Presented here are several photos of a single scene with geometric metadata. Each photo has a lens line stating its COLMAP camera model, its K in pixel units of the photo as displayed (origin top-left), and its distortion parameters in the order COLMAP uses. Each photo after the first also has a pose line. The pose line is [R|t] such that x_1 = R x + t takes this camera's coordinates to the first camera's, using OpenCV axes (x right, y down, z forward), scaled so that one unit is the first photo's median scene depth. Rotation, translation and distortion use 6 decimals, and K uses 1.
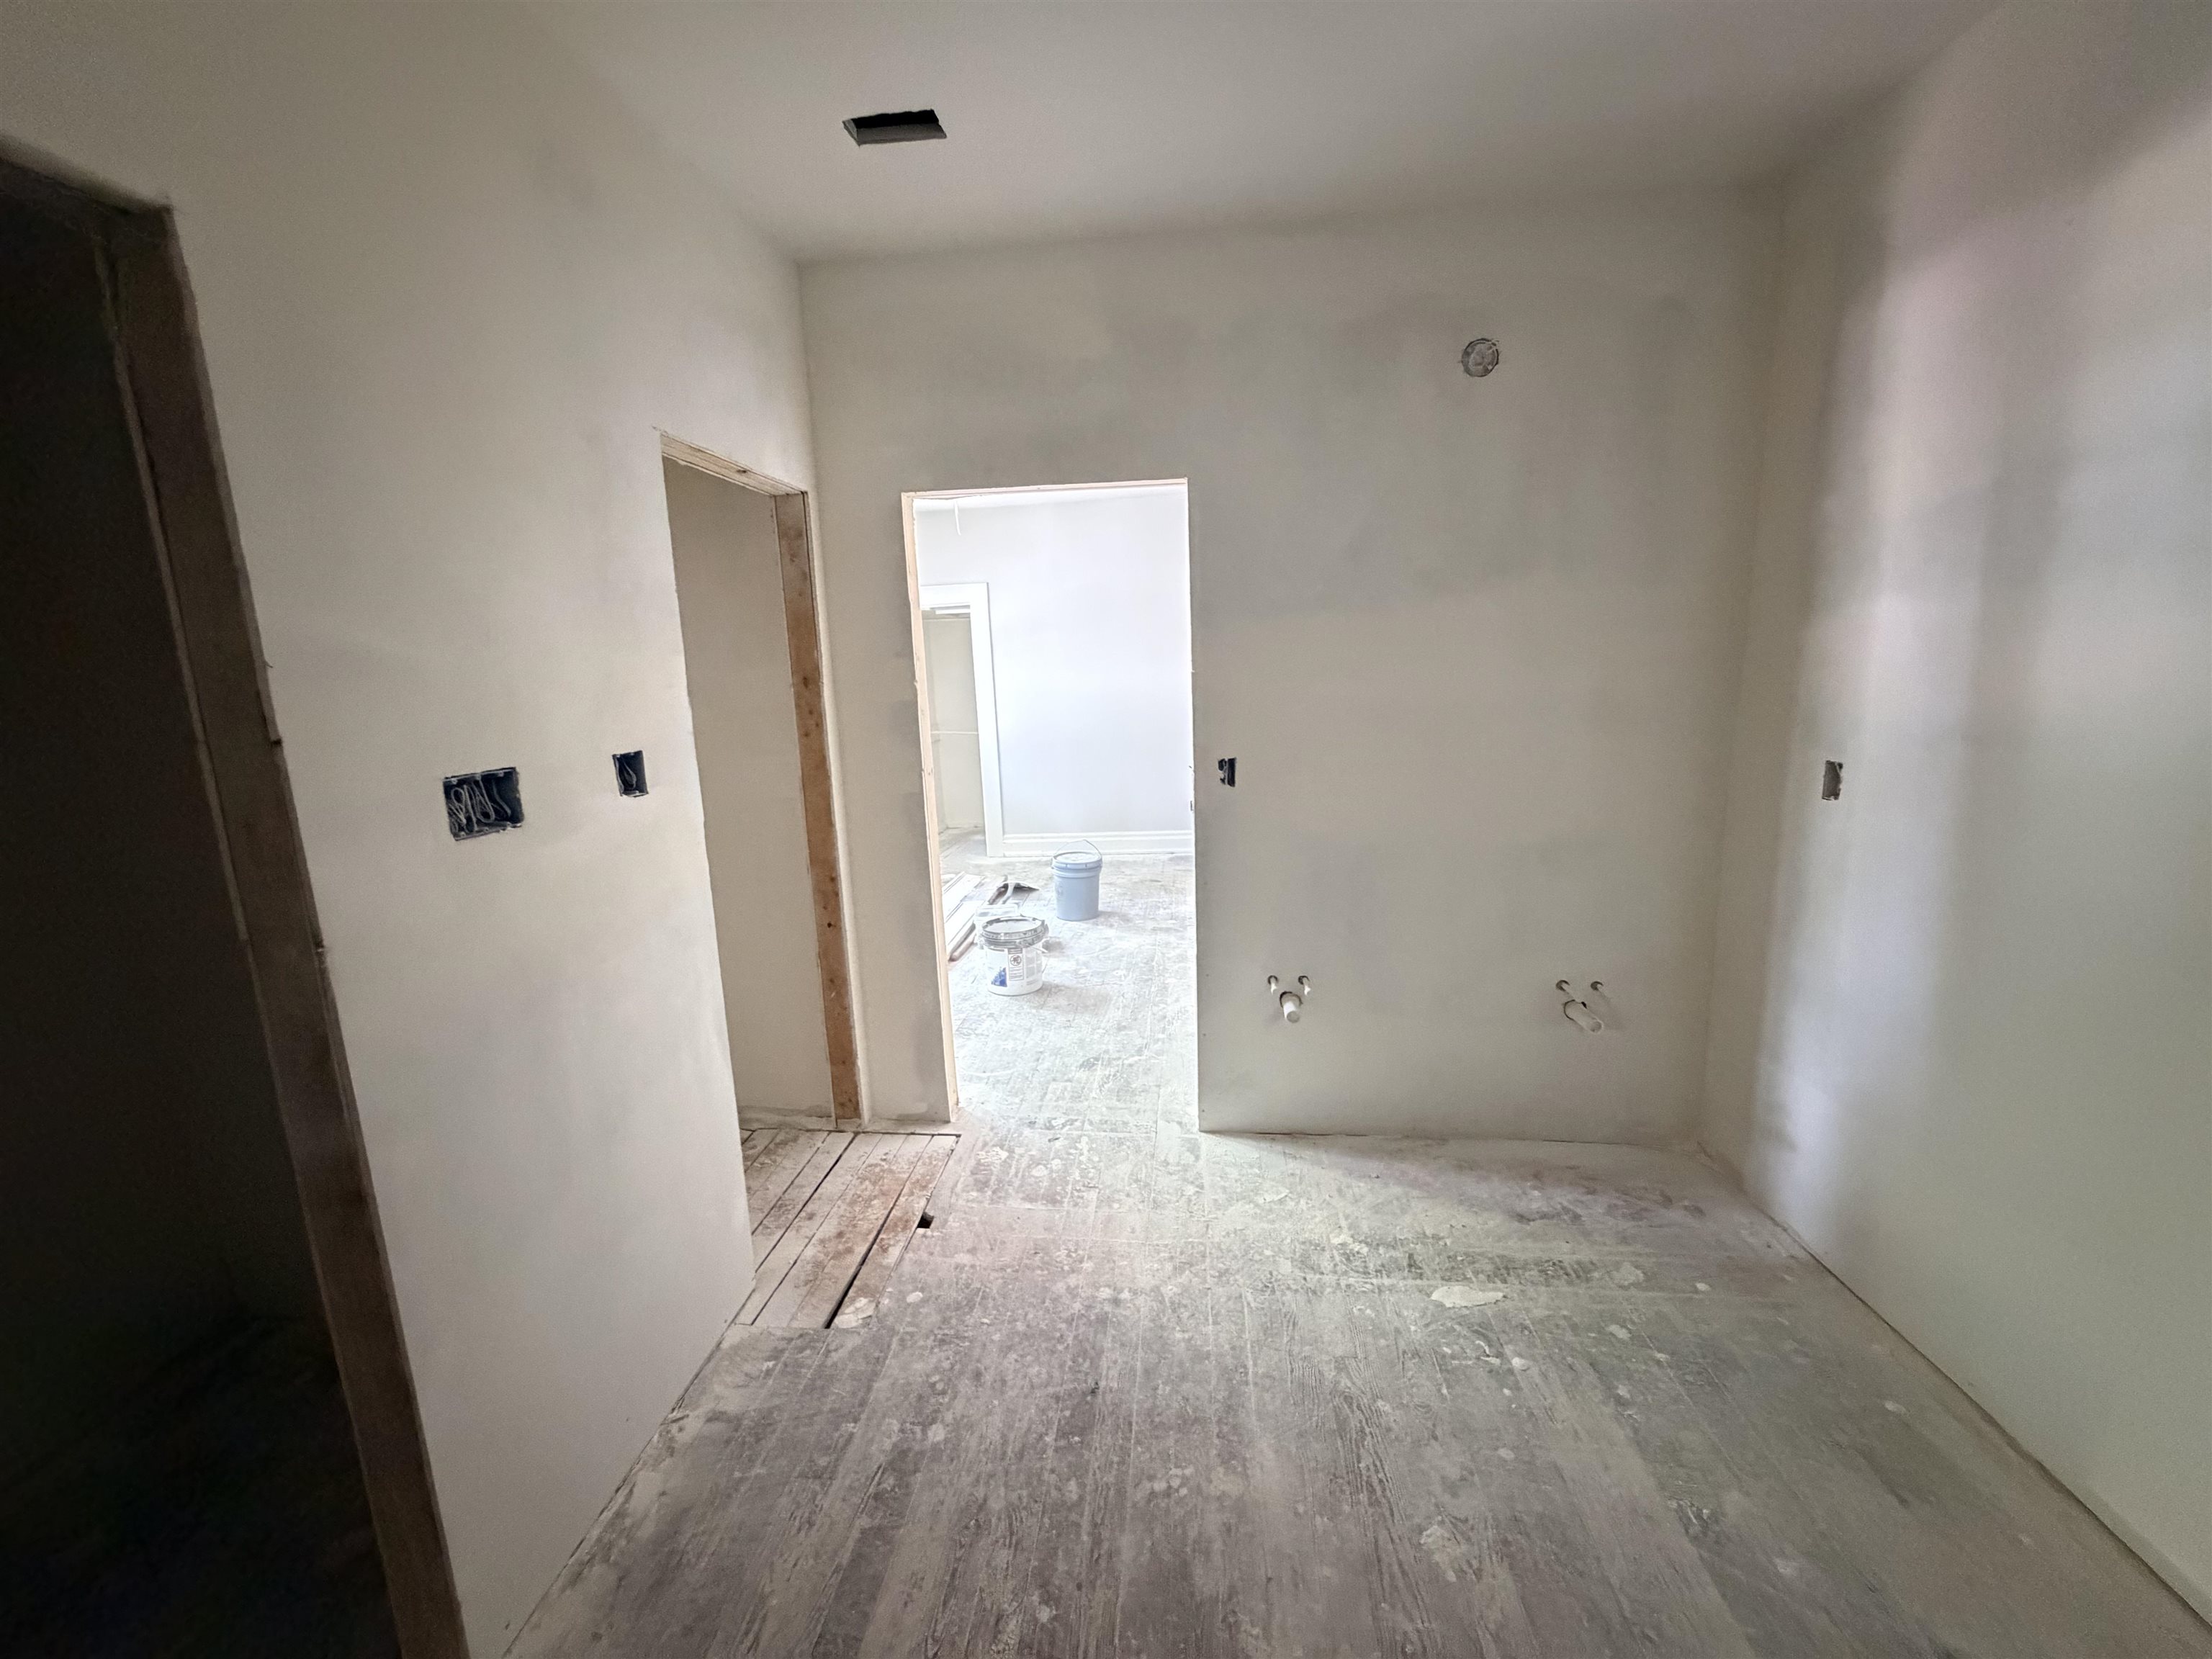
lens RADIAL K [[879.5, 0, 1099.0], [0, 879.5, 825.9], [0, 0, 1]] dist [0.000204, 0.000215]
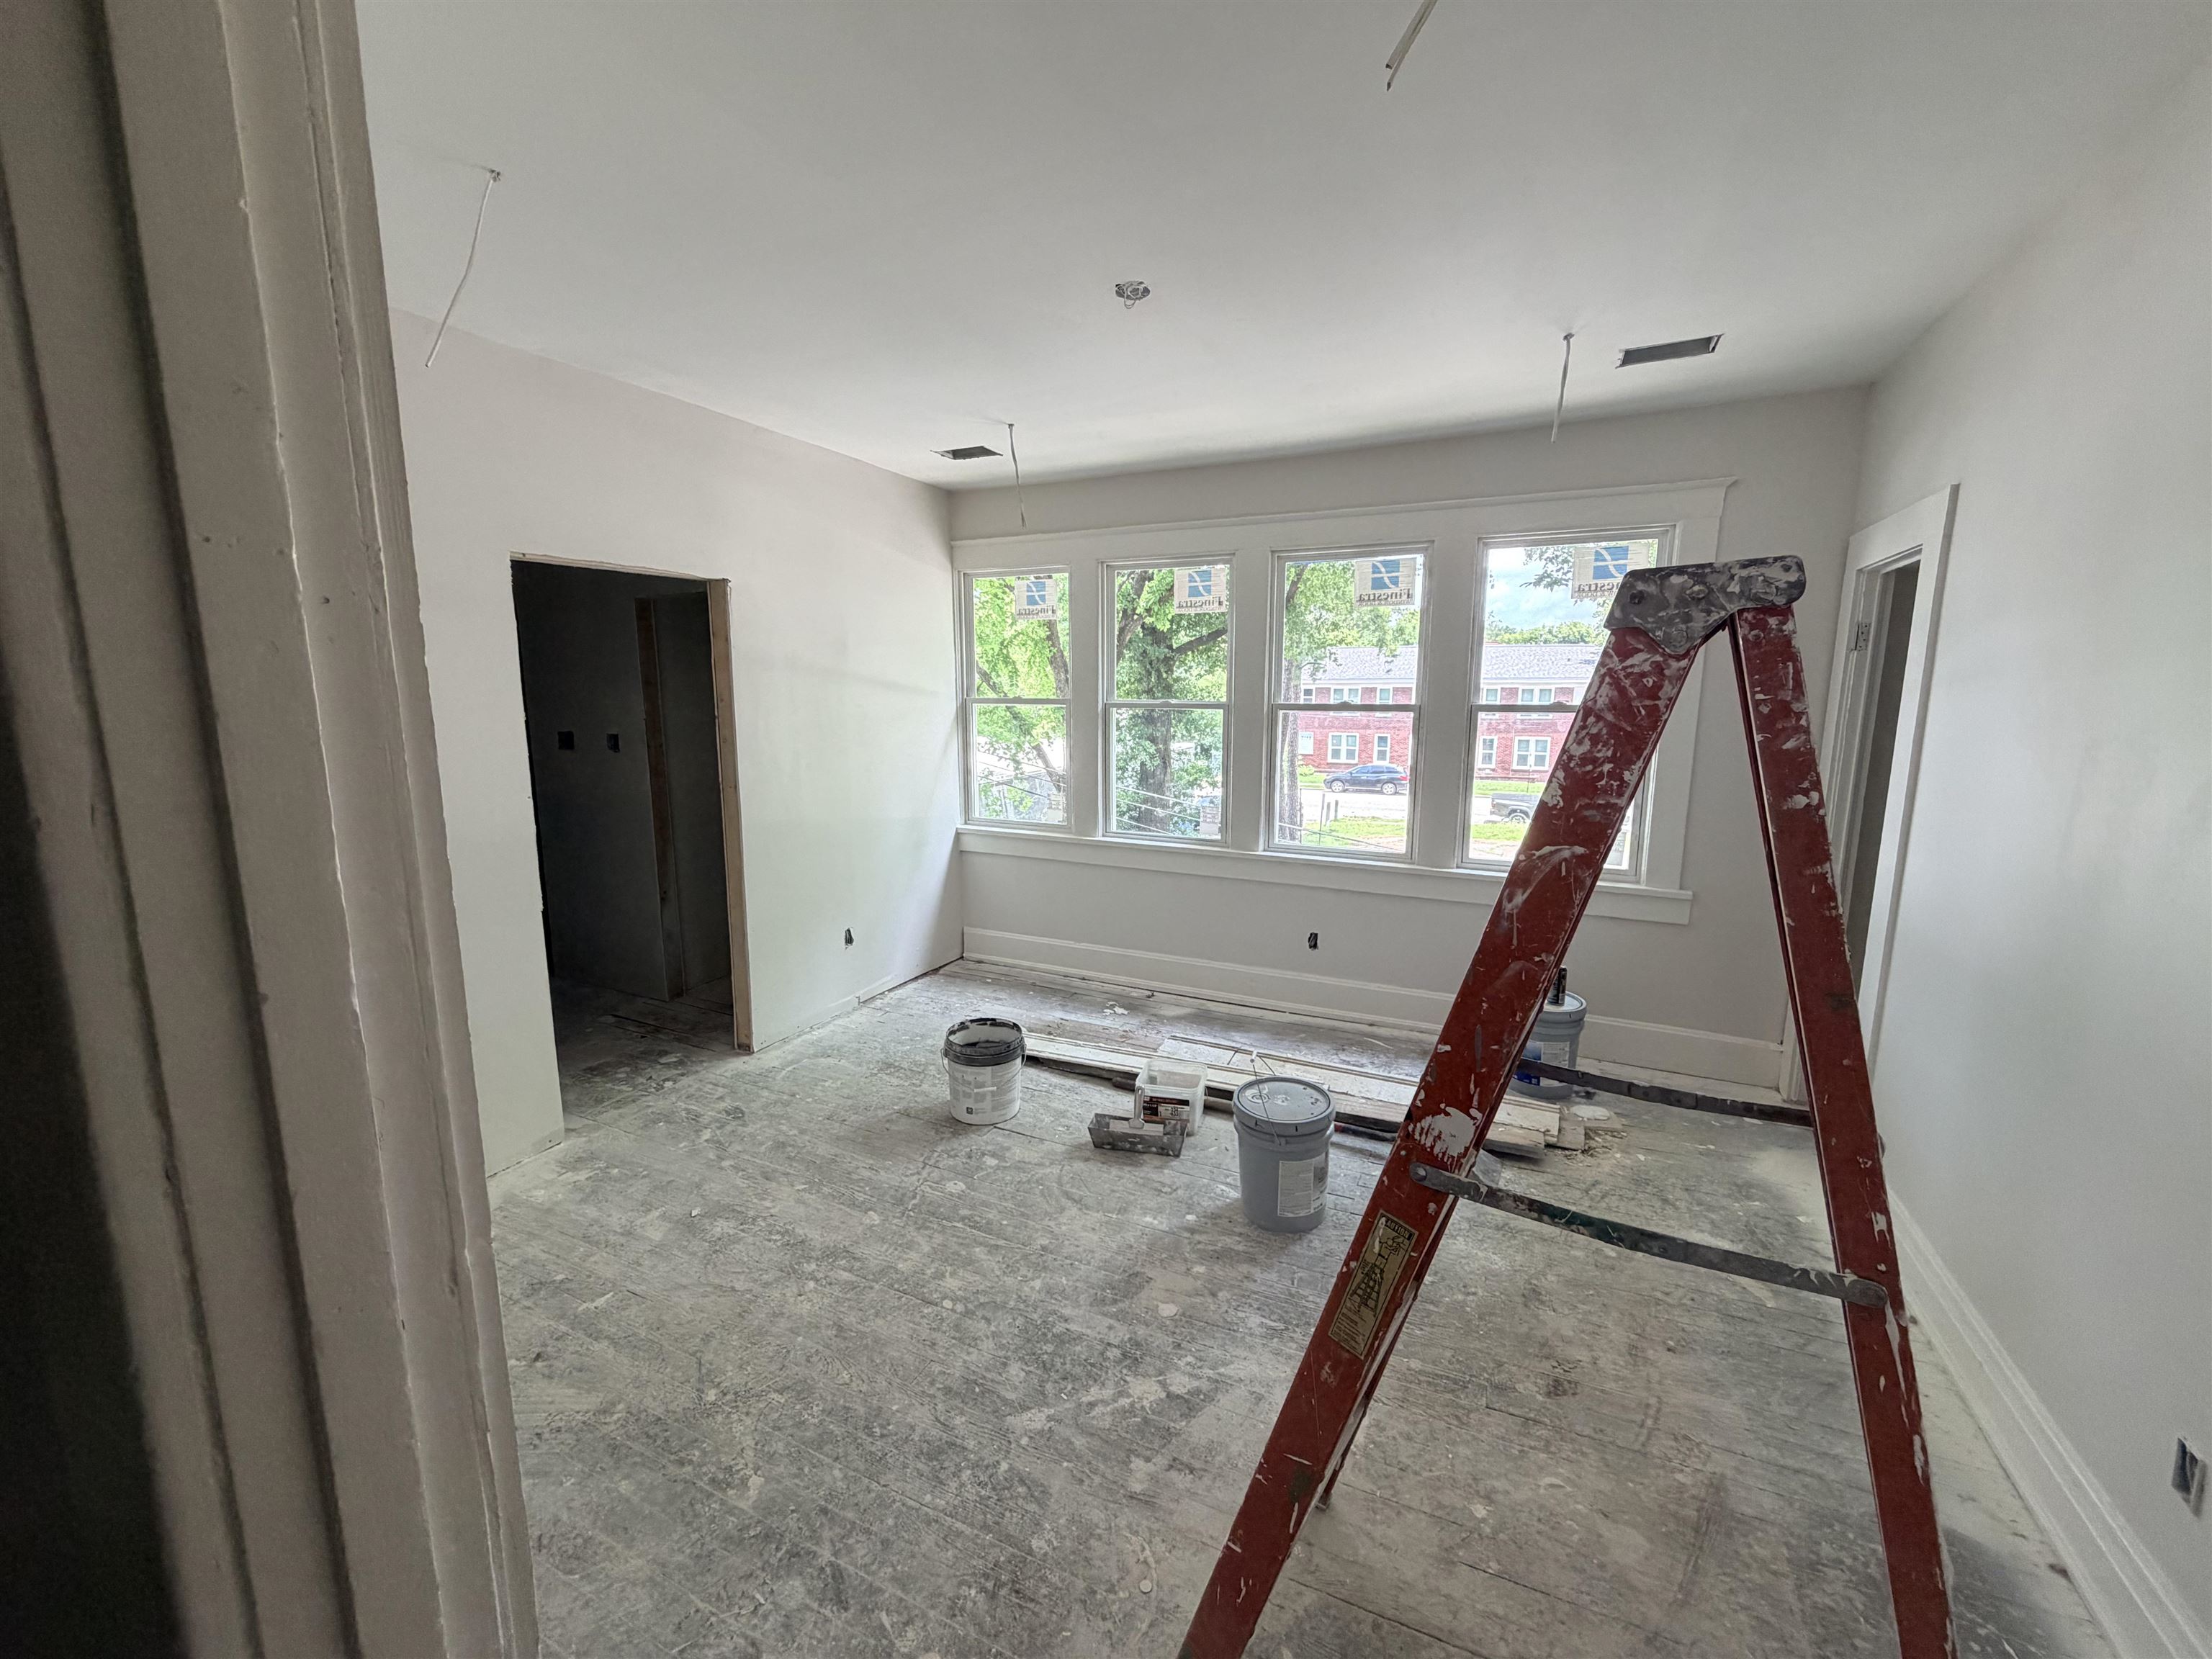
lens RADIAL K [[881.0, 0, 1100.1], [0, 881.0, 779.4], [0, 0, 1]] dist [-0.000312, 0.000126]
pose [[-0.344808, 0.136754, -0.928658, 0.479582], [-0.153905, 0.967706, 0.199648, -0.237192], [0.925970, 0.211765, -0.312626, 1.077022]]
